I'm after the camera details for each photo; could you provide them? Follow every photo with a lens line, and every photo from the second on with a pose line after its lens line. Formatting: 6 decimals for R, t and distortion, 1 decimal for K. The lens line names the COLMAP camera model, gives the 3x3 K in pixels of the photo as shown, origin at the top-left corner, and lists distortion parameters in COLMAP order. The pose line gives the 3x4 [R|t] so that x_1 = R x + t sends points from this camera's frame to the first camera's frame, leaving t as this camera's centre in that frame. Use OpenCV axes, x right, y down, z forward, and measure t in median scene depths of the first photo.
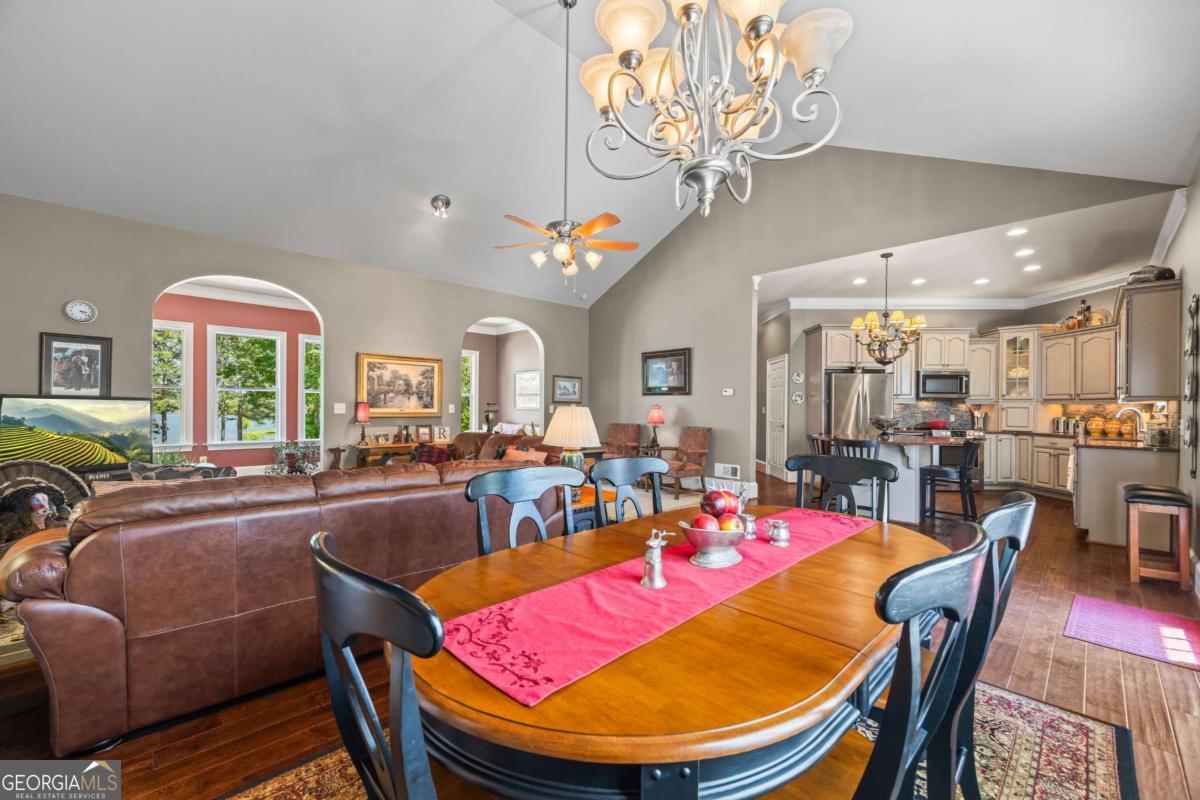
lens RADIAL K [[480.0, 0, 599.6], [0, 480.0, 407.4], [0, 0, 1]] dist [-0.003545, -0.000292]
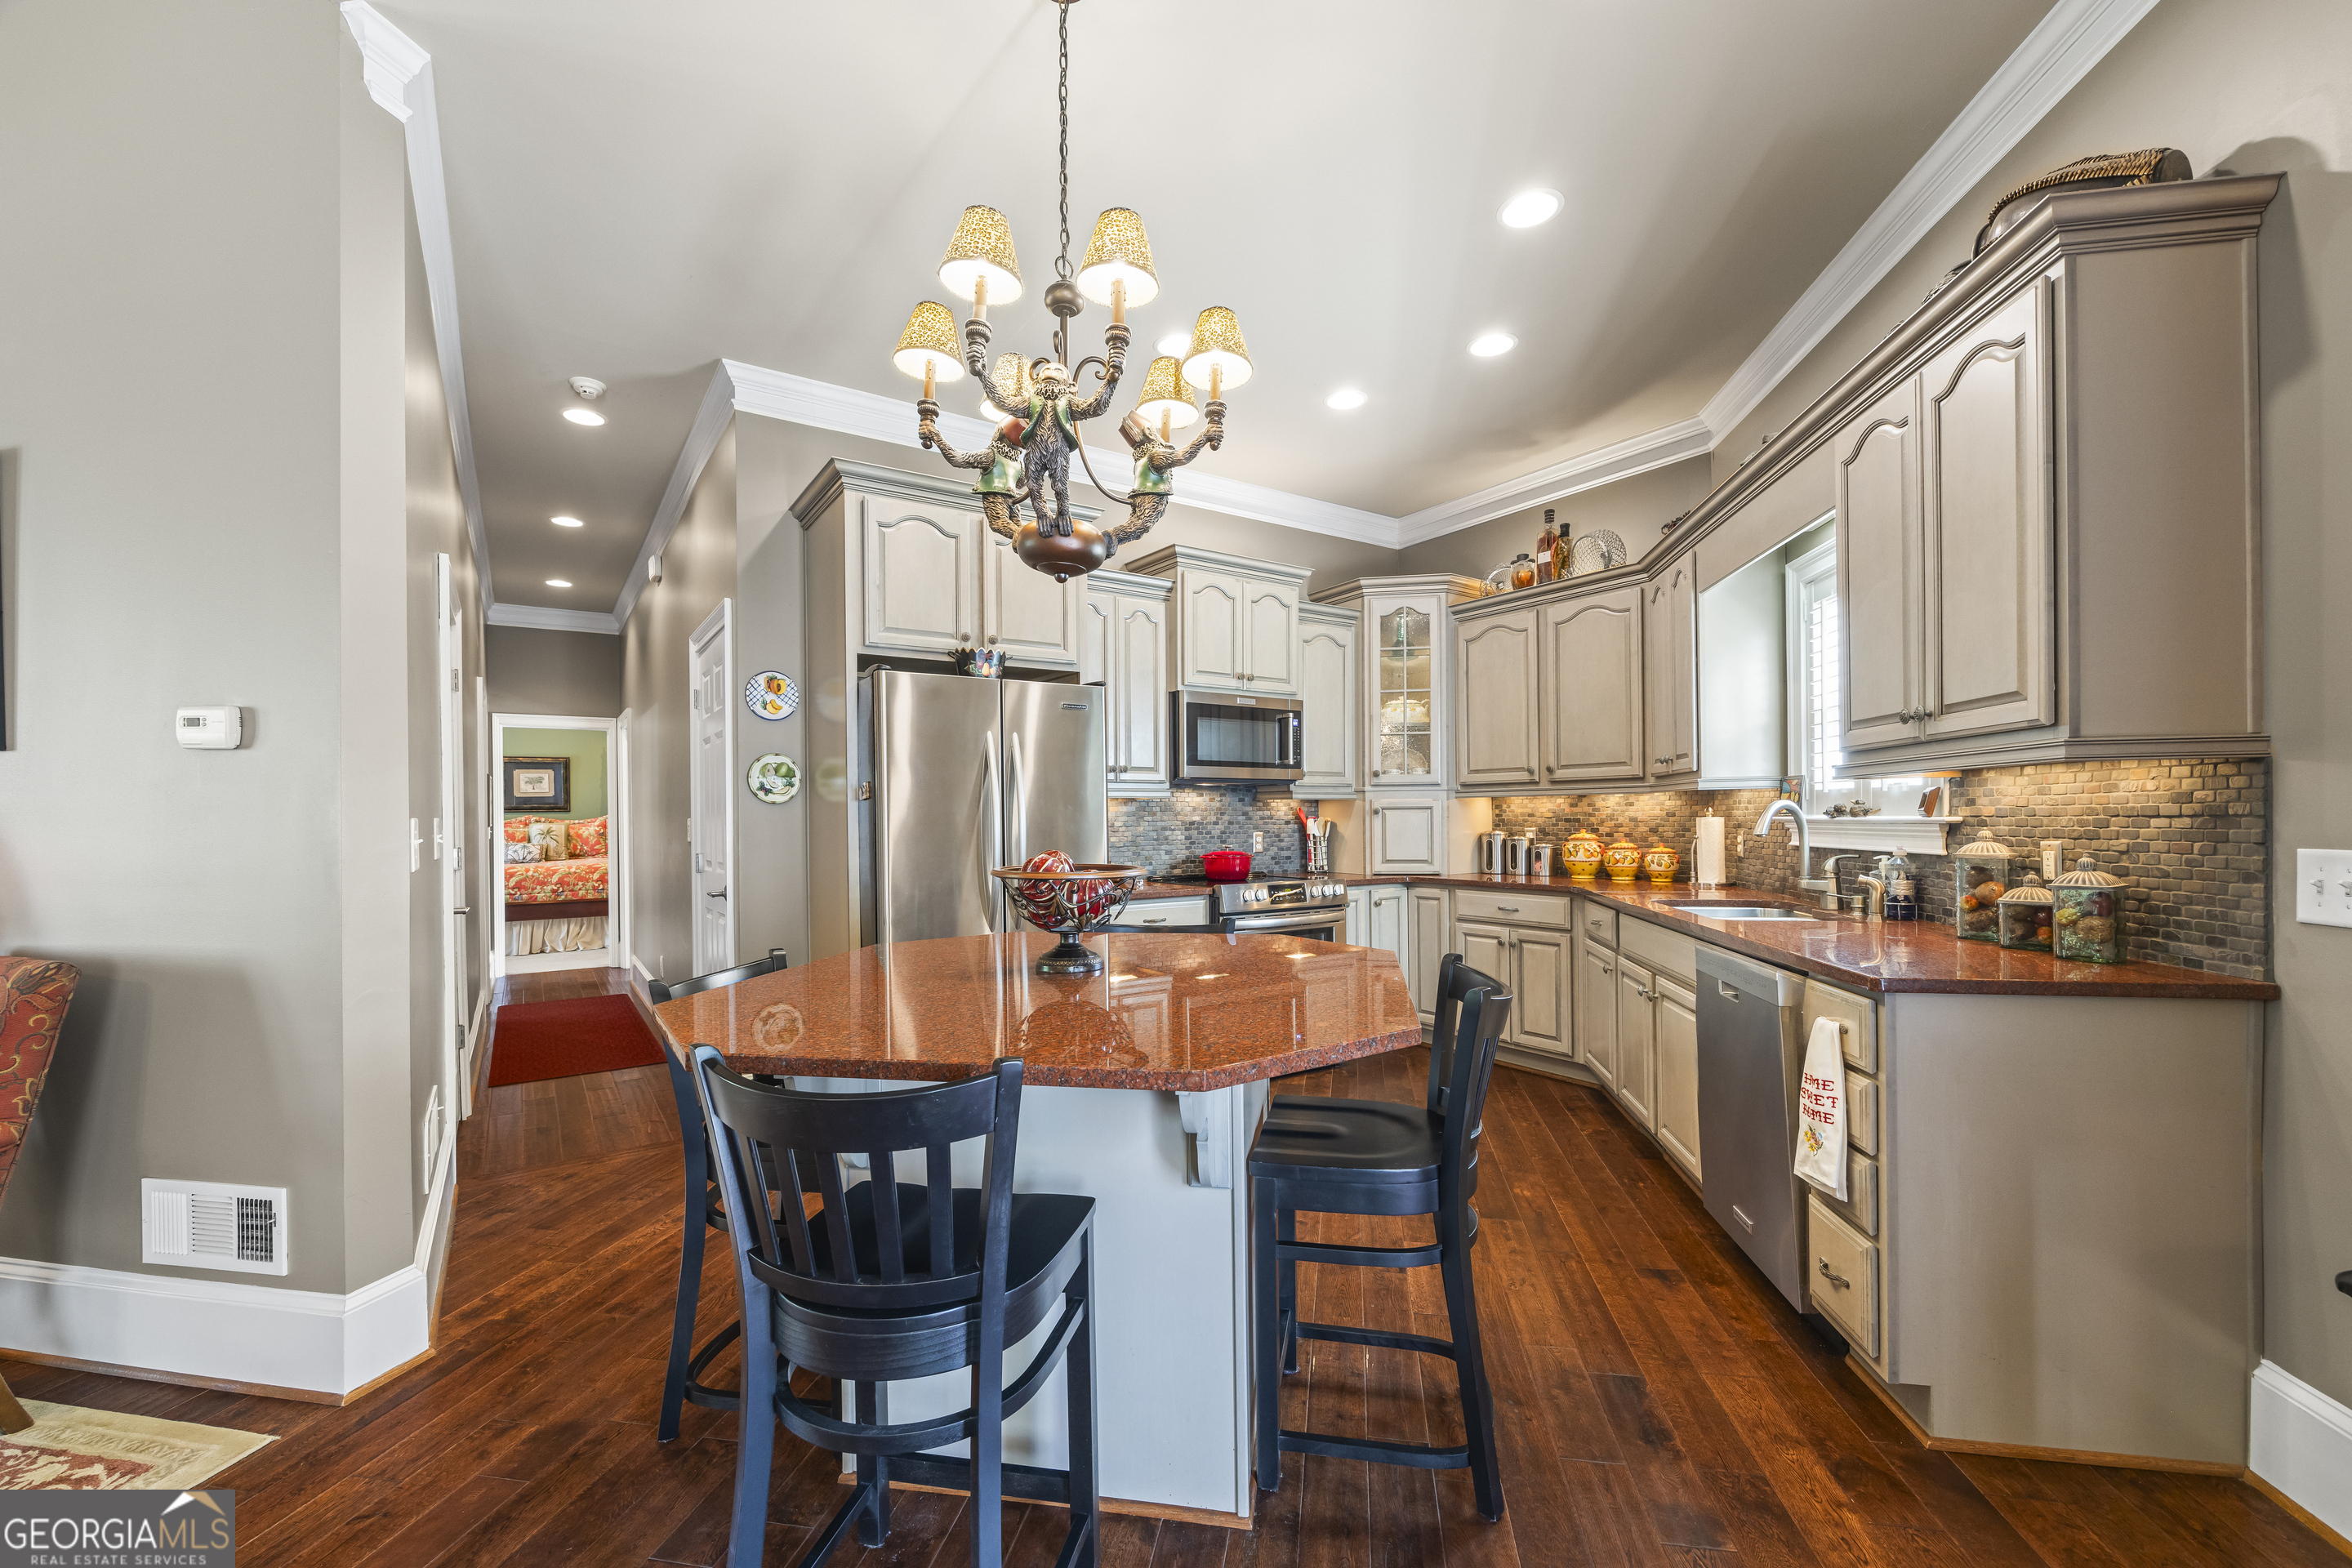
lens RADIAL K [[940.9, 0, 1173.3], [0, 940.9, 817.2], [0, 0, 1]] dist [-0.003545, -0.000292]
pose [[0.813933, -0.015985, 0.580739, 0.329253], [0.016266, 0.999857, 0.004723, 0.001363], [-0.580731, 0.005602, 0.814076, 0.537066]]
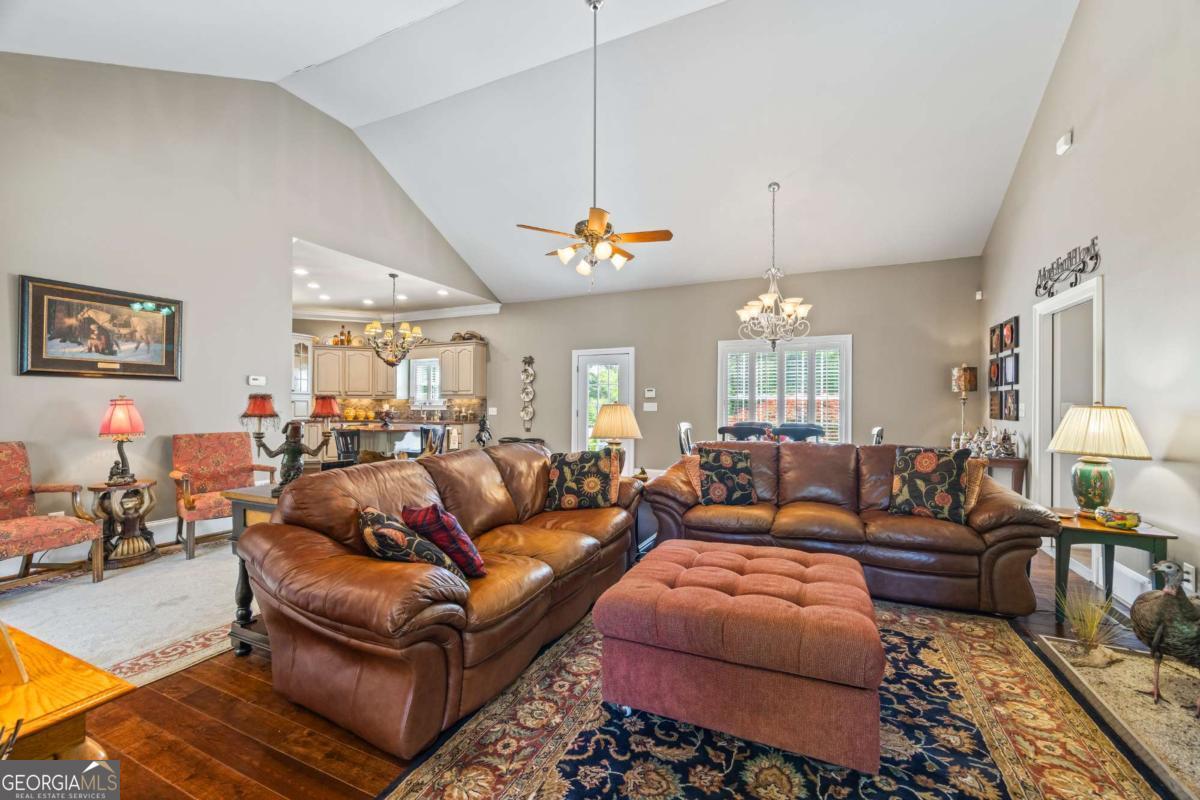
lens RADIAL K [[480.0, 0, 605.6], [0, 480.0, 400.5], [0, 0, 1]] dist [-0.003545, -0.000292]
pose [[-0.382472, -0.002296, 0.923964, -0.557047], [-0.006100, 0.999981, -0.000040, -0.005643], [-0.923947, -0.005652, -0.382479, 0.755727]]
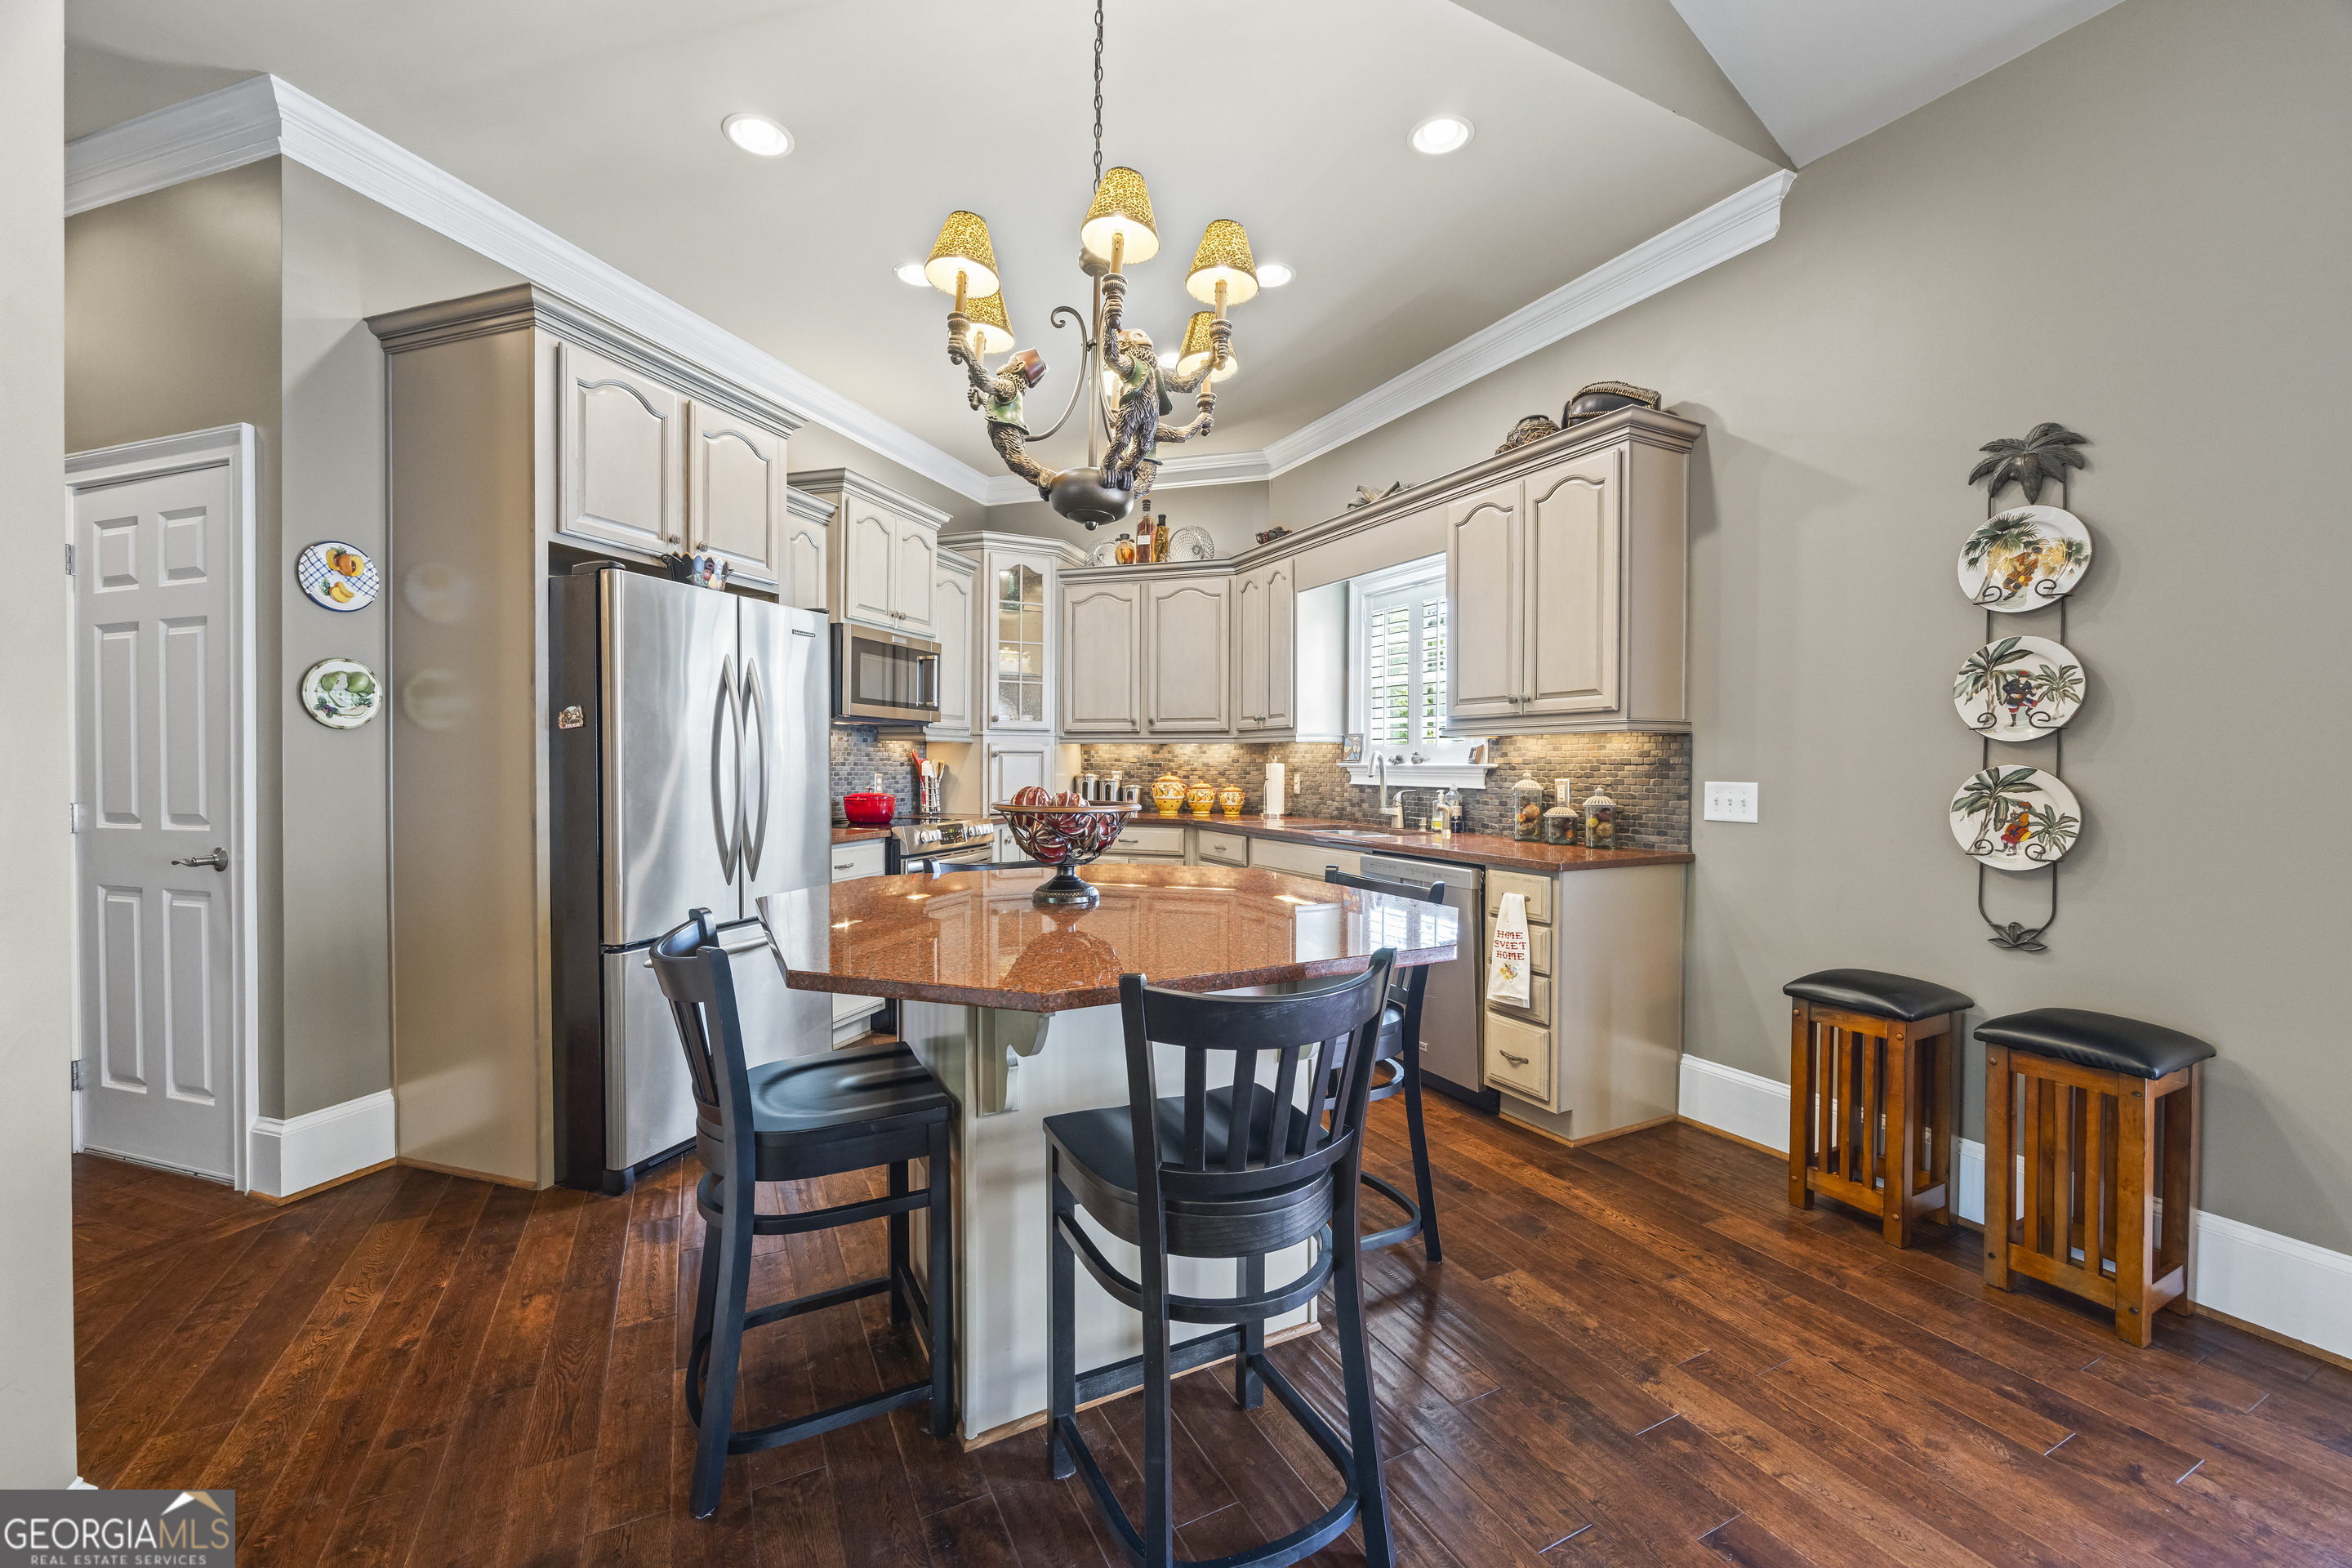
lens RADIAL K [[940.9, 0, 1166.0], [0, 940.9, 771.5], [0, 0, 1]] dist [-0.003545, -0.000292]
pose [[0.296449, -0.017900, 0.954881, 0.192858], [-0.001336, 0.999816, 0.019157, 0.001760], [-0.955048, -0.006954, 0.296370, 0.673510]]
